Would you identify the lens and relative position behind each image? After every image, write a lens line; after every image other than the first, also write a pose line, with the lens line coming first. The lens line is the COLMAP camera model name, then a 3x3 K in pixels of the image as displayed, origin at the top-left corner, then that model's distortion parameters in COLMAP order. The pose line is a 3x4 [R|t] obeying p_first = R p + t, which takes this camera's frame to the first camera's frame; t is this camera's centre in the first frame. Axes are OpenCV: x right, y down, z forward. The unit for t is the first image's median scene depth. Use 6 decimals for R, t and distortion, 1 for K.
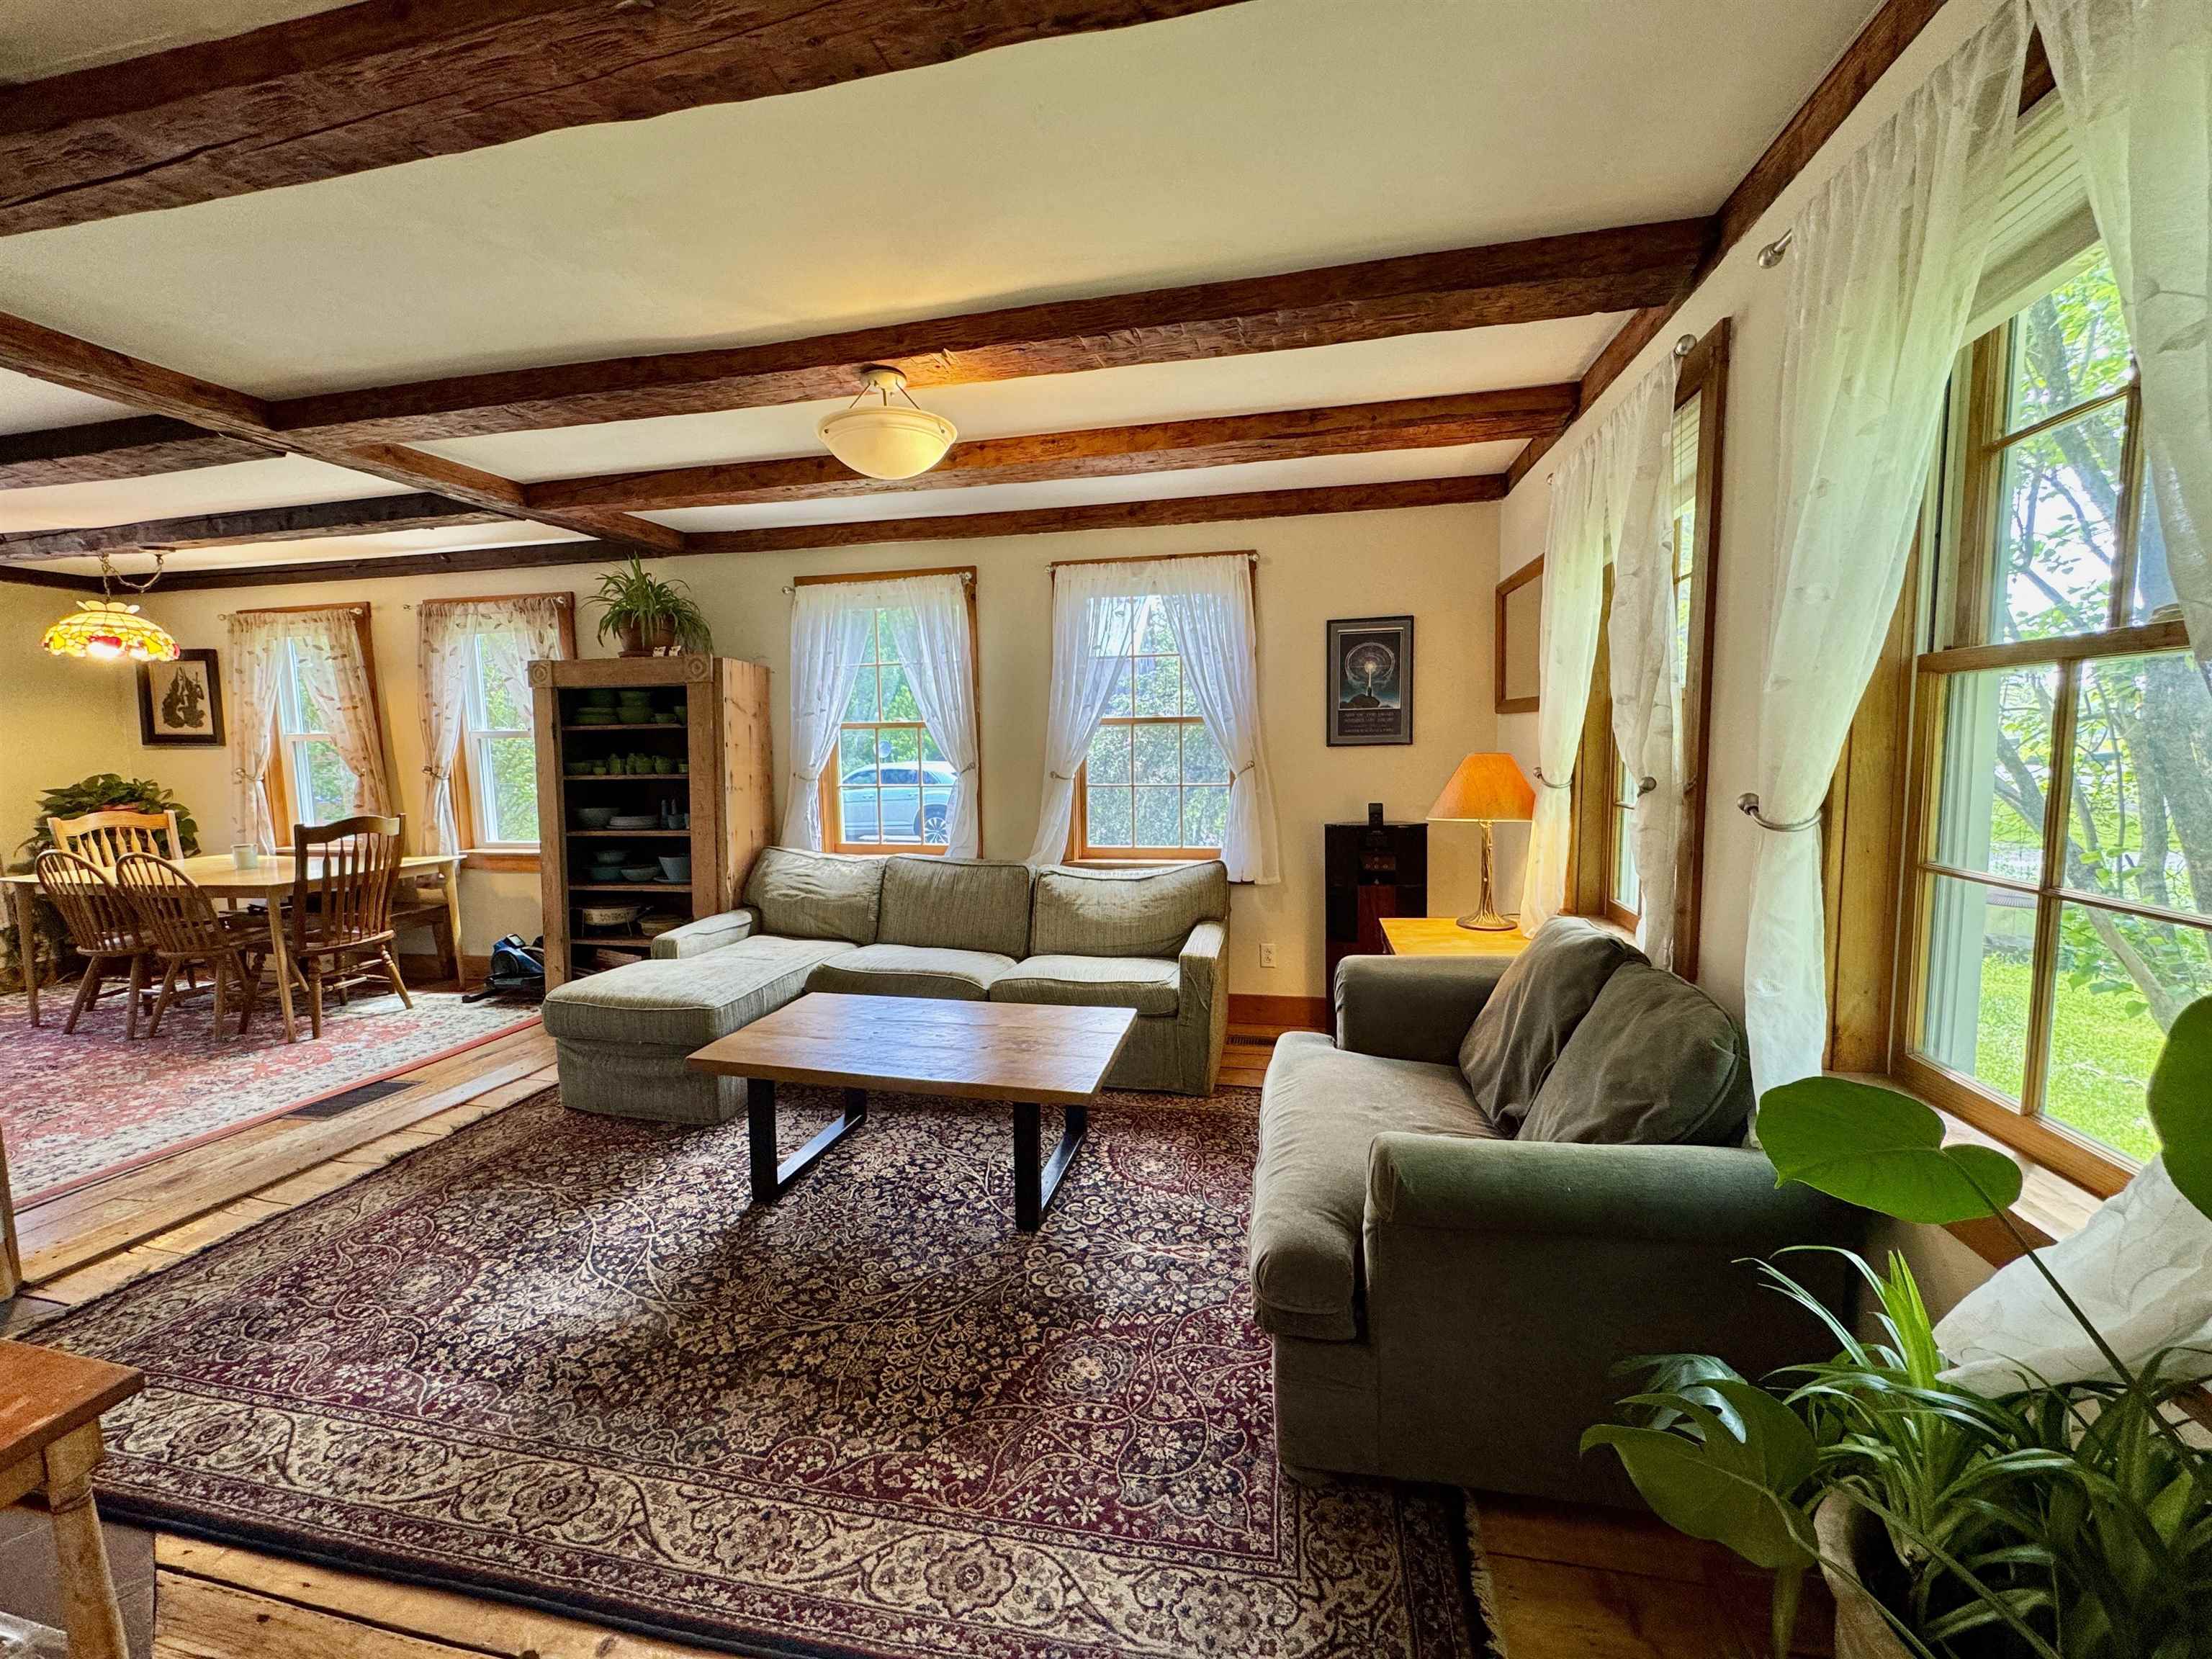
lens RADIAL K [[916.1, 0, 1106.0], [0, 916.1, 829.5], [0, 0, 1]] dist [-0.002047, -0.000586]
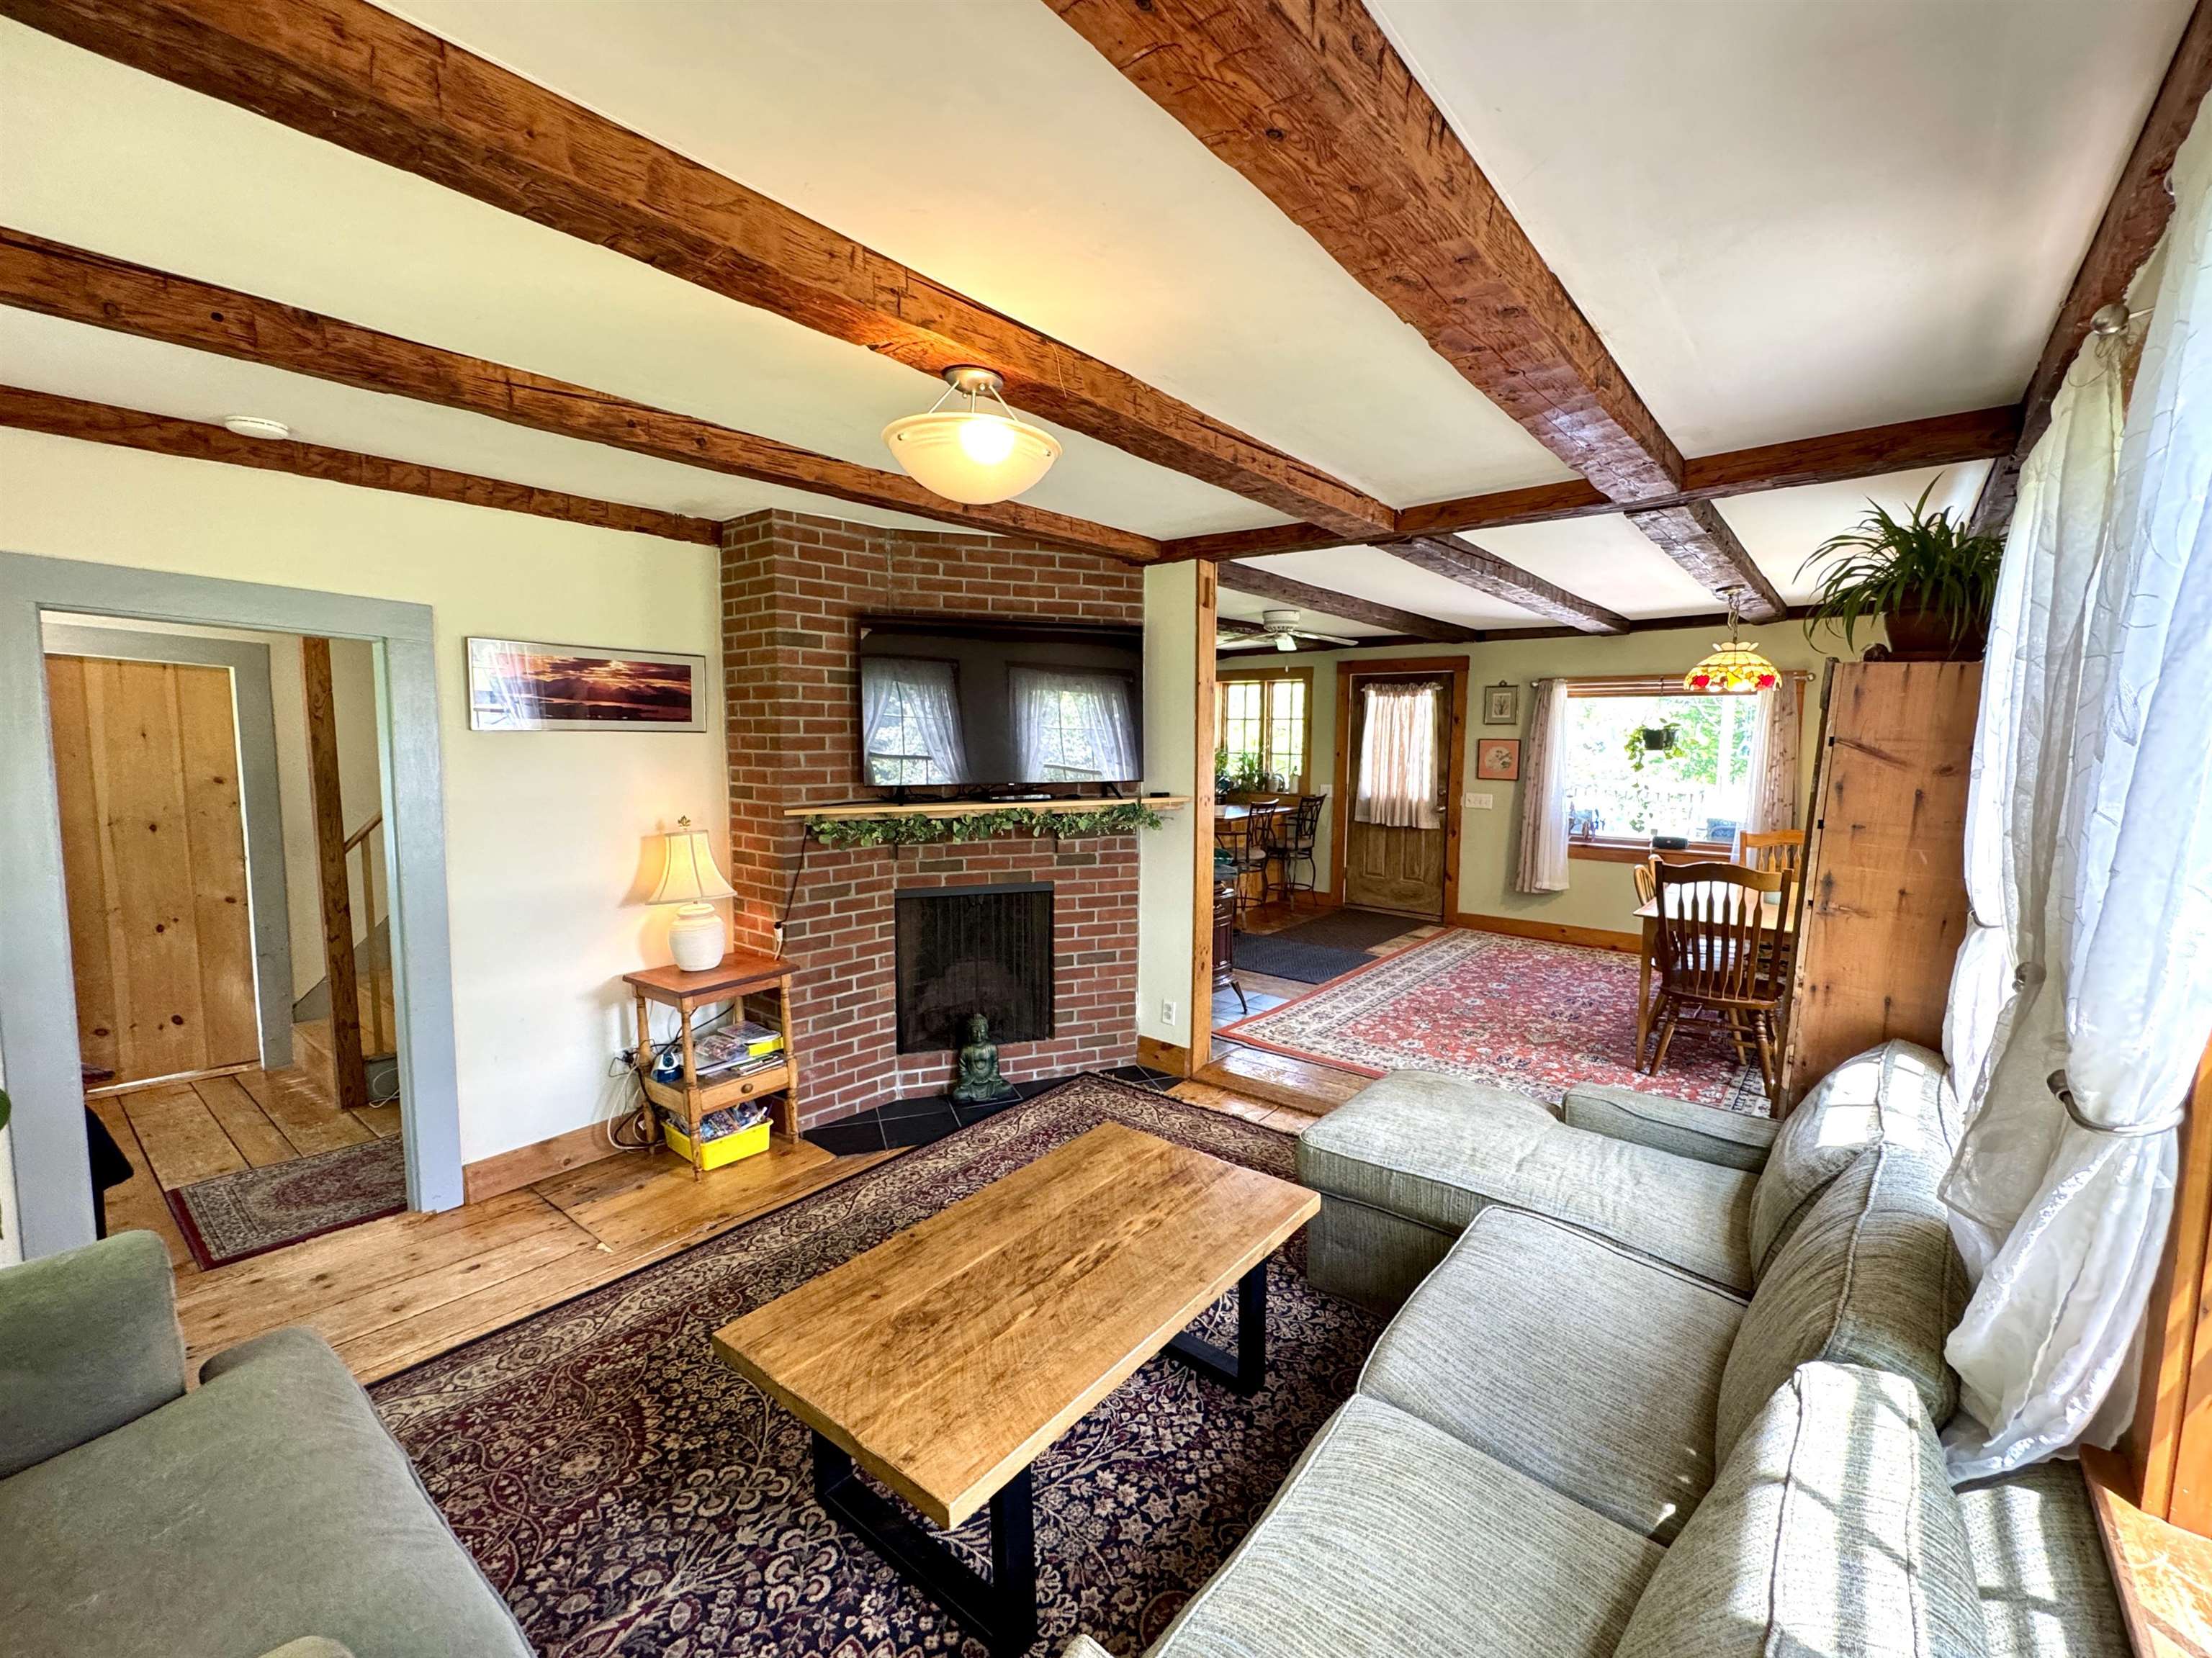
lens RADIAL K [[916.0, 0, 1106.0], [0, 916.0, 829.0], [0, 0, 1]] dist [-0.002047, -0.000586]
pose [[-0.447322, 0.102399, -0.888492, 0.453889], [-0.081576, 0.984612, 0.154547, -0.250348], [0.890645, 0.141612, -0.432085, 1.549827]]
